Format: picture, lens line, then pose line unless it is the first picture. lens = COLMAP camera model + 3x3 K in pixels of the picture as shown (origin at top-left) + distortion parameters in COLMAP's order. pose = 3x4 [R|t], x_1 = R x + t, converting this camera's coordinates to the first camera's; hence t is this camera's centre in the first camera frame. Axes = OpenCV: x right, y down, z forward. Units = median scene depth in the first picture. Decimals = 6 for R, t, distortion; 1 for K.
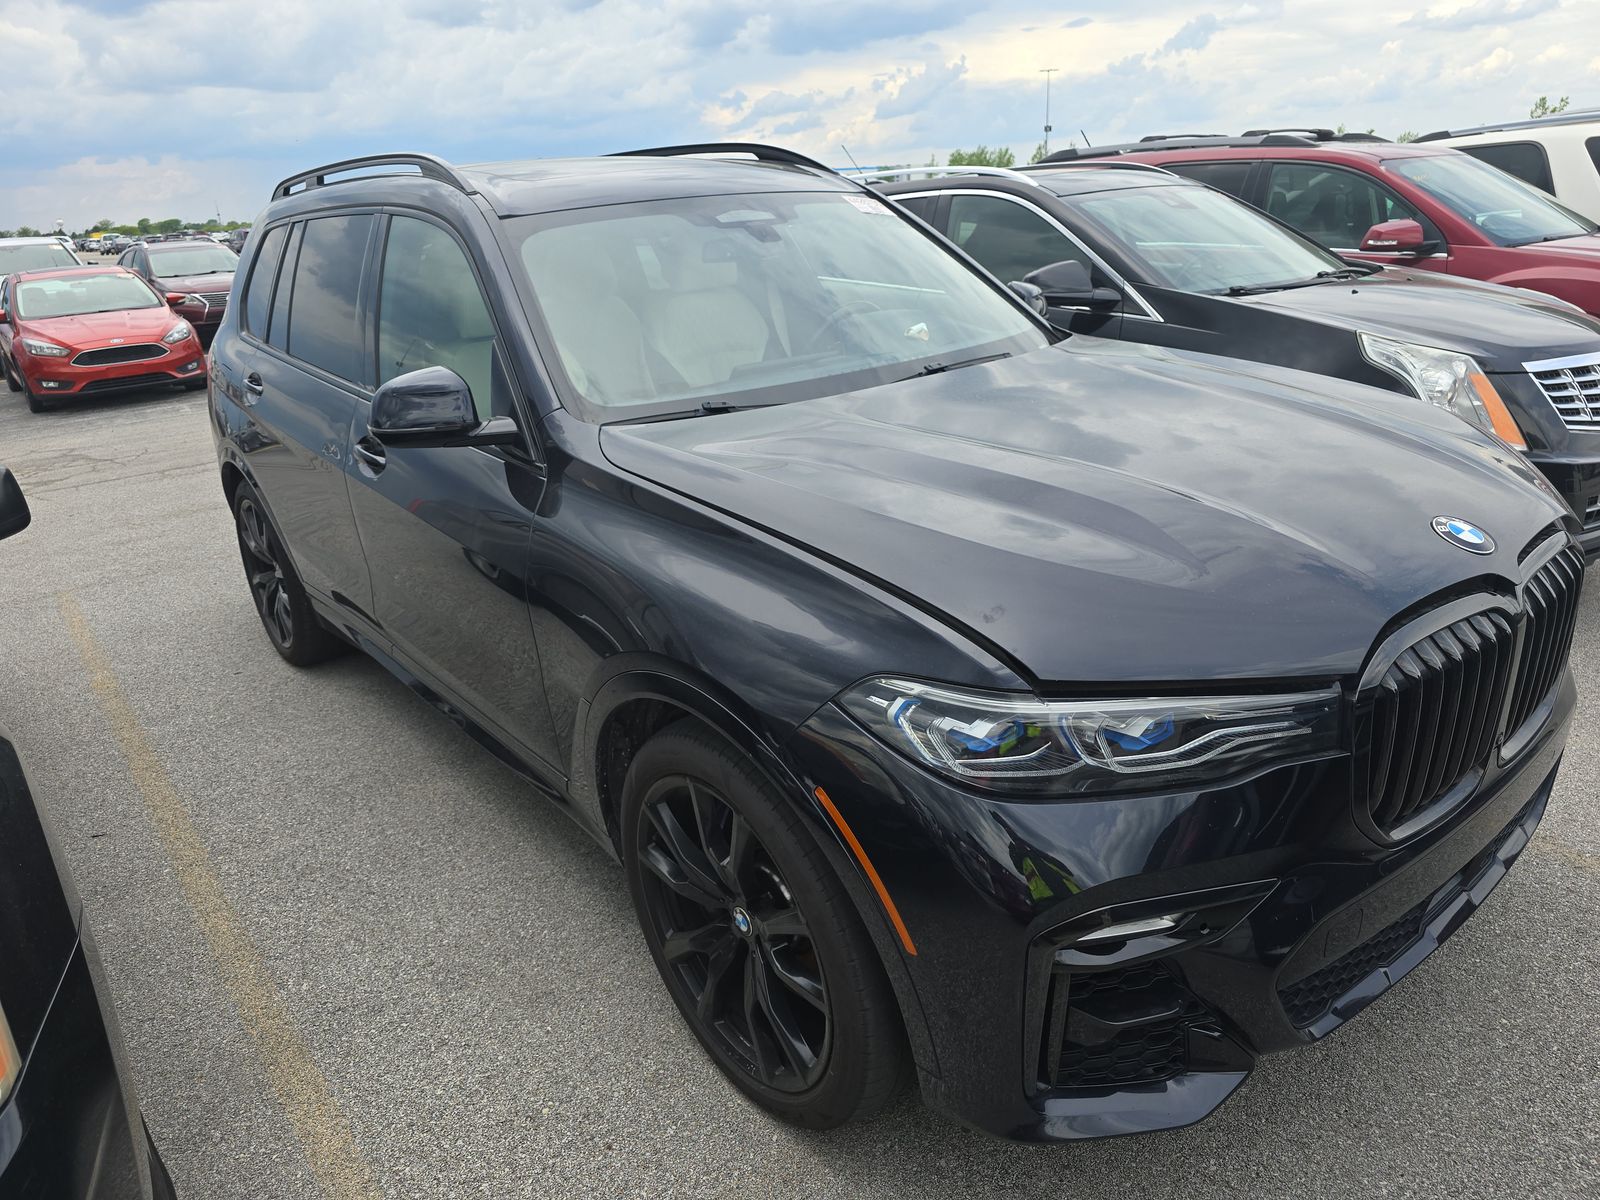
lens RADIAL K [[1038.9, 0, 800.0], [0, 1038.9, 600.0], [0, 0, 1]] dist [0.052930, -0.042780]
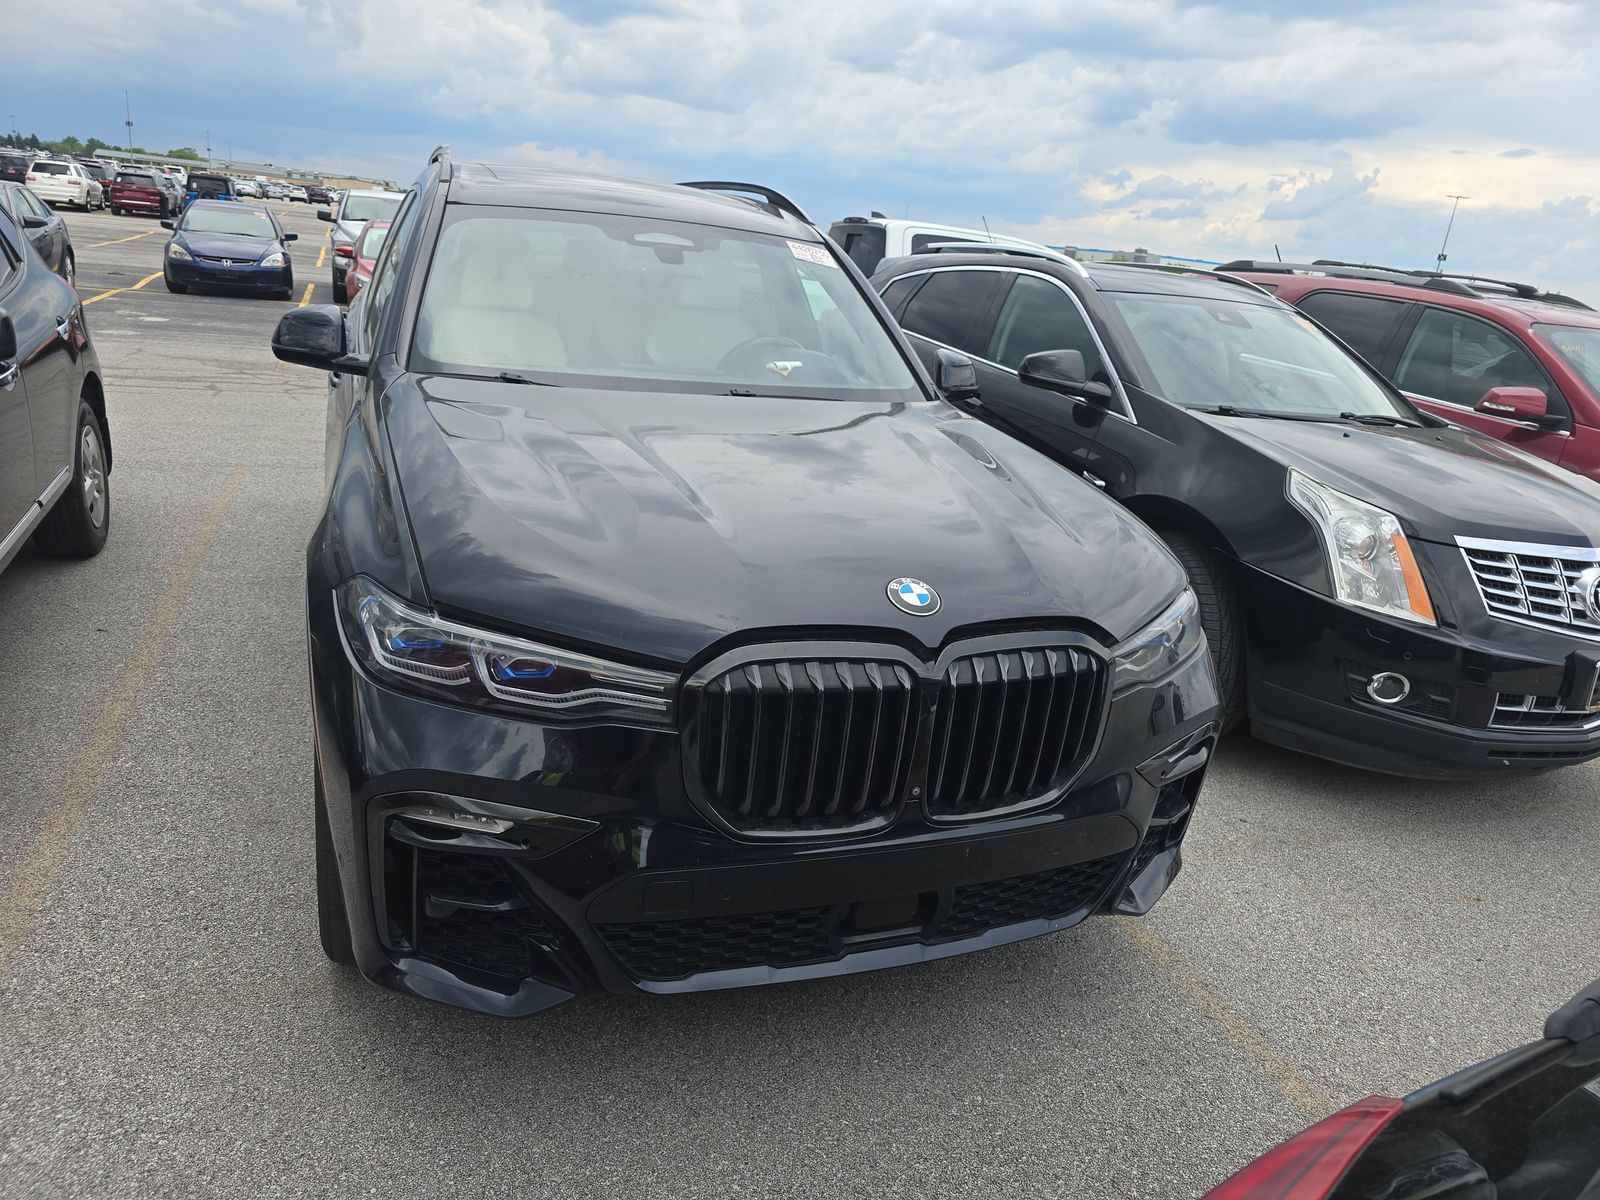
lens RADIAL K [[1038.9, 0, 800.0], [0, 1038.9, 600.0], [0, 0, 1]] dist [0.052930, -0.042780]
pose [[0.940907, 0.245025, -0.233788, 0.361308], [-0.255741, 0.966610, -0.016189, -0.004267], [0.222015, 0.075022, 0.972153, -0.038846]]
